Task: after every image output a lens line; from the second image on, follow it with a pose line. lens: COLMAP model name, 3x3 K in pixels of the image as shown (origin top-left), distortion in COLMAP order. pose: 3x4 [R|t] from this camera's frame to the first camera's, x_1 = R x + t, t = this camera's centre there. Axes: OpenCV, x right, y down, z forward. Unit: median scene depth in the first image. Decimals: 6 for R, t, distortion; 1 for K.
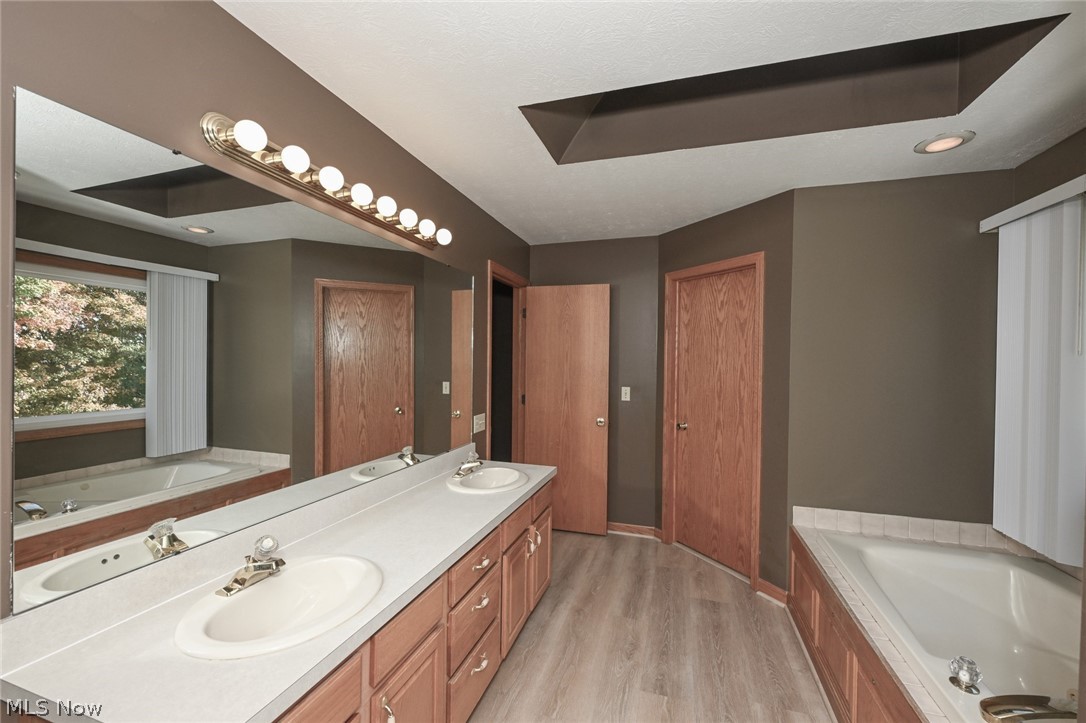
lens RADIAL K [[436.6, 0, 543.0], [0, 436.6, 361.5], [0, 0, 1]] dist [-0.000726, -0.000195]
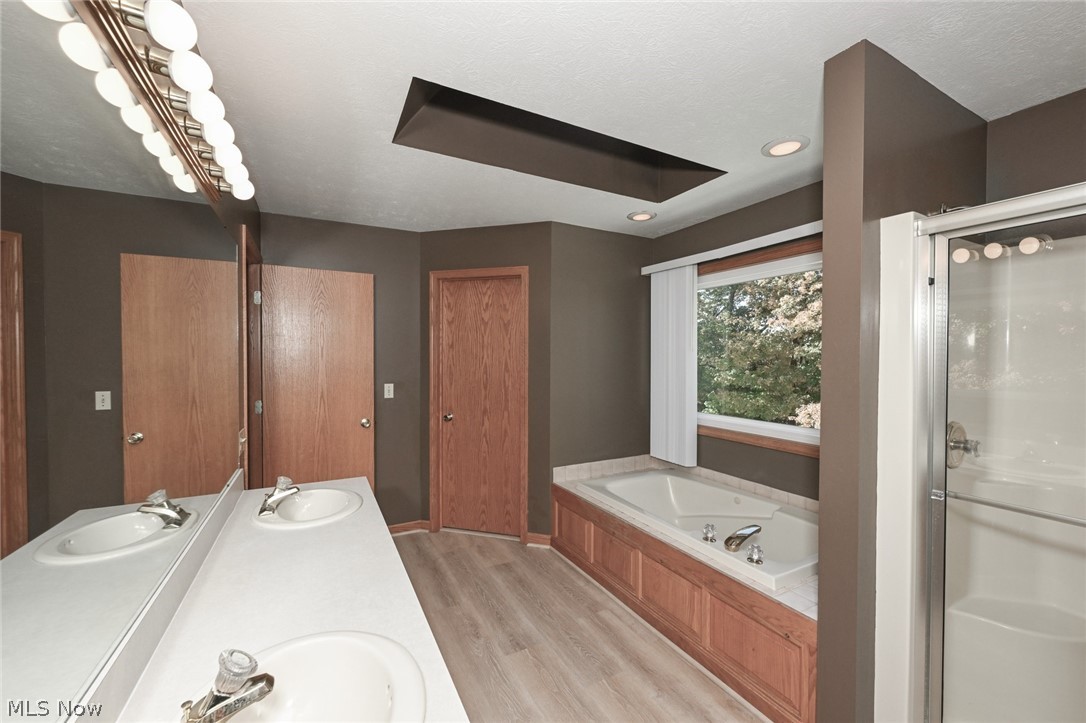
lens RADIAL K [[433.8, 0, 545.4], [0, 433.8, 359.1], [0, 0, 1]] dist [0.000713, 0.000051]
pose [[0.697183, -0.014026, 0.716756, -0.334259], [0.008835, 0.999901, 0.010973, -0.004248], [-0.716838, -0.001318, 0.697238, 0.114912]]
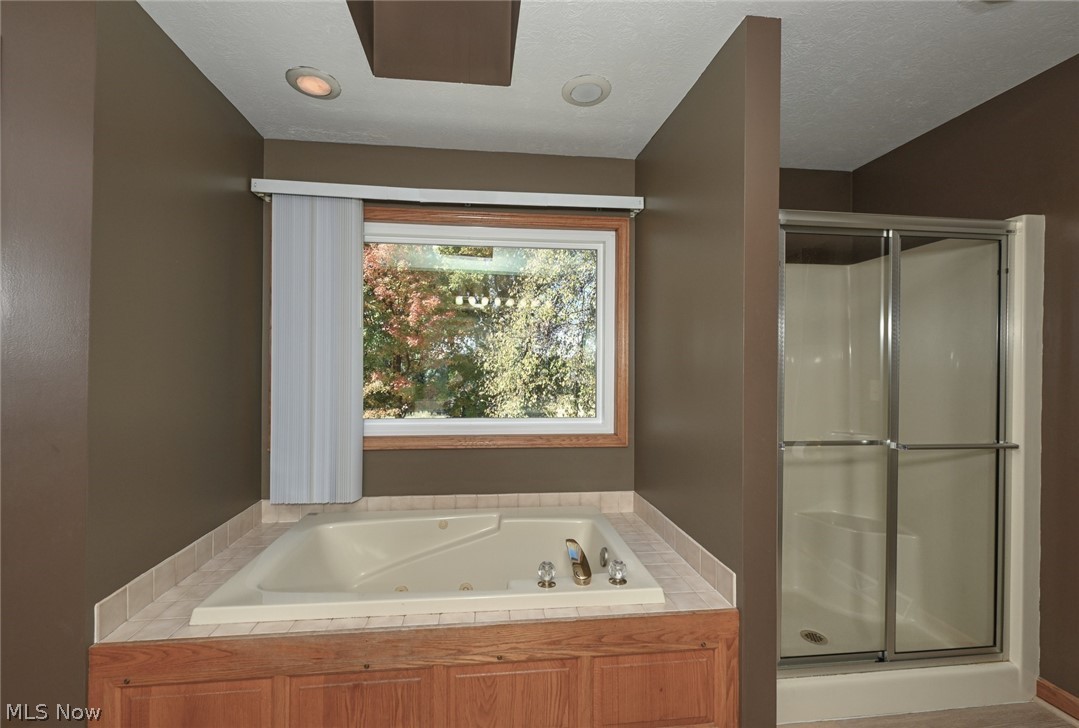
lens RADIAL K [[441.7, 0, 539.5], [0, 441.7, 364.0], [0, 0, 1]] dist [-0.000889, -0.000056]
pose [[-0.401489, -0.017593, 0.915695, -0.079714], [-0.007714, 0.999845, 0.015827, 0.041295], [-0.915832, -0.000710, -0.401562, 0.688980]]
